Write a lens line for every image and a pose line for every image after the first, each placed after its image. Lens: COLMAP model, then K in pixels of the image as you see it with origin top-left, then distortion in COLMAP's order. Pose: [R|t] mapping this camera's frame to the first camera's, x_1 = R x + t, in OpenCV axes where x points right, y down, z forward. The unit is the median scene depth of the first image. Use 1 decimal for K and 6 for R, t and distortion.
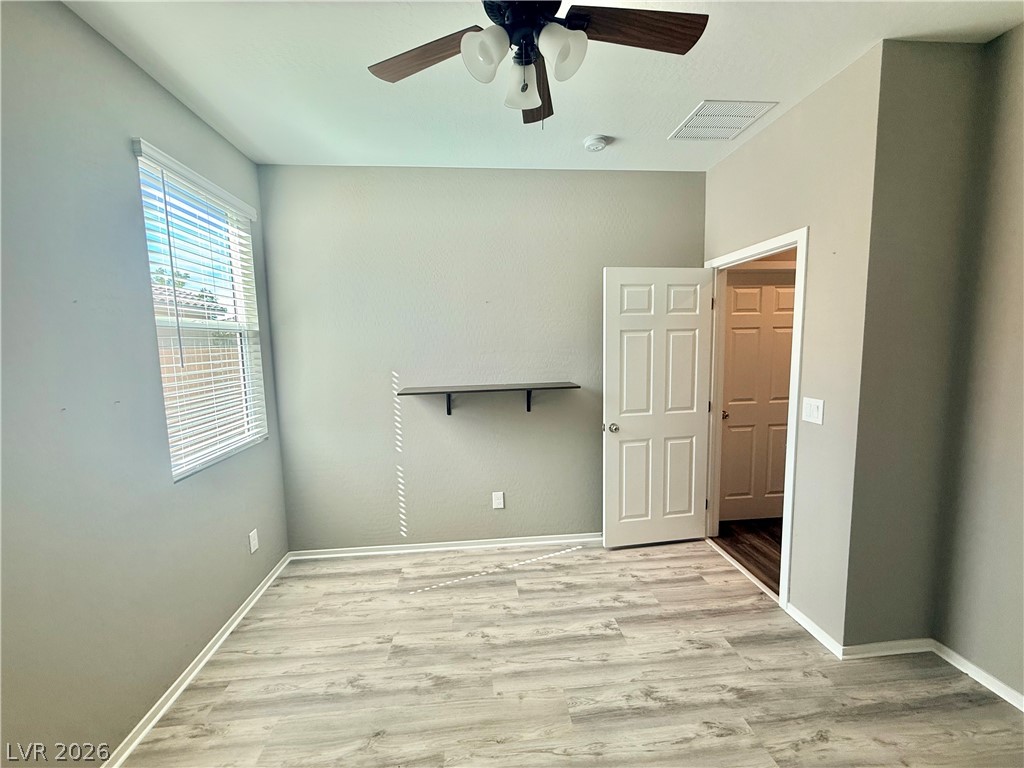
lens RADIAL K [[406.8, 0, 512.0], [0, 406.8, 384.0], [0, 0, 1]] dist [-0.000377, -0.000165]
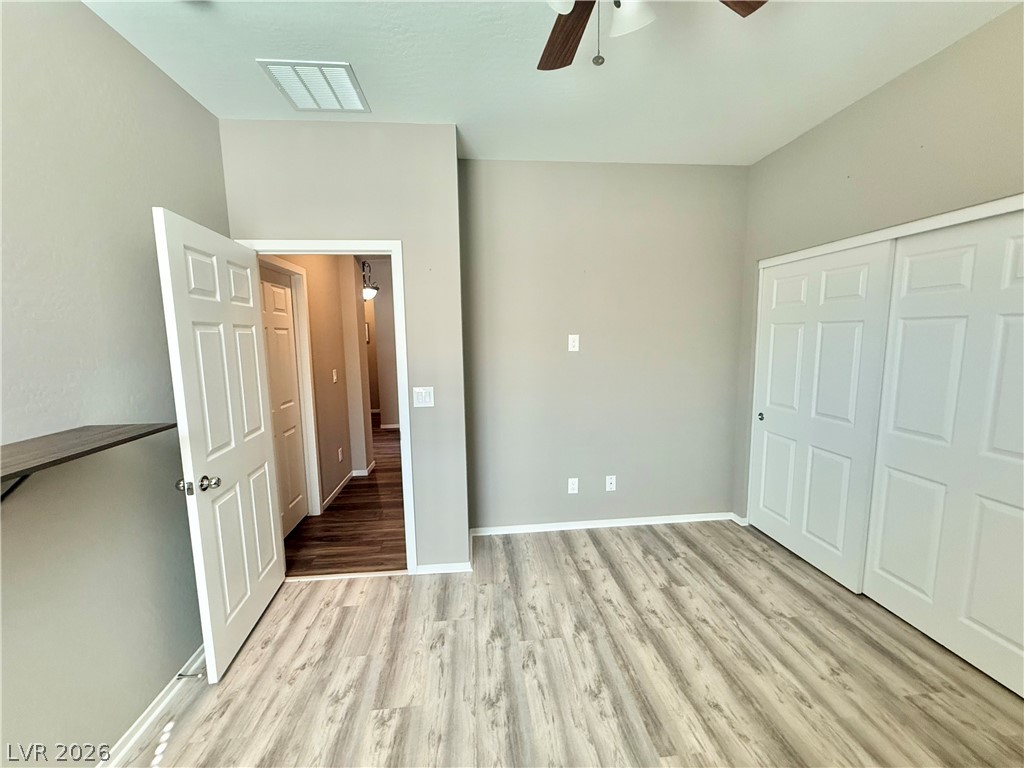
lens RADIAL K [[406.8, 0, 512.0], [0, 406.8, 384.0], [0, 0, 1]] dist [-0.000377, -0.000165]
pose [[0.005312, -0.095524, 0.995413, -0.431777], [0.119303, 0.988378, 0.094212, -0.051623], [-0.992844, 0.118255, 0.016646, 0.670524]]
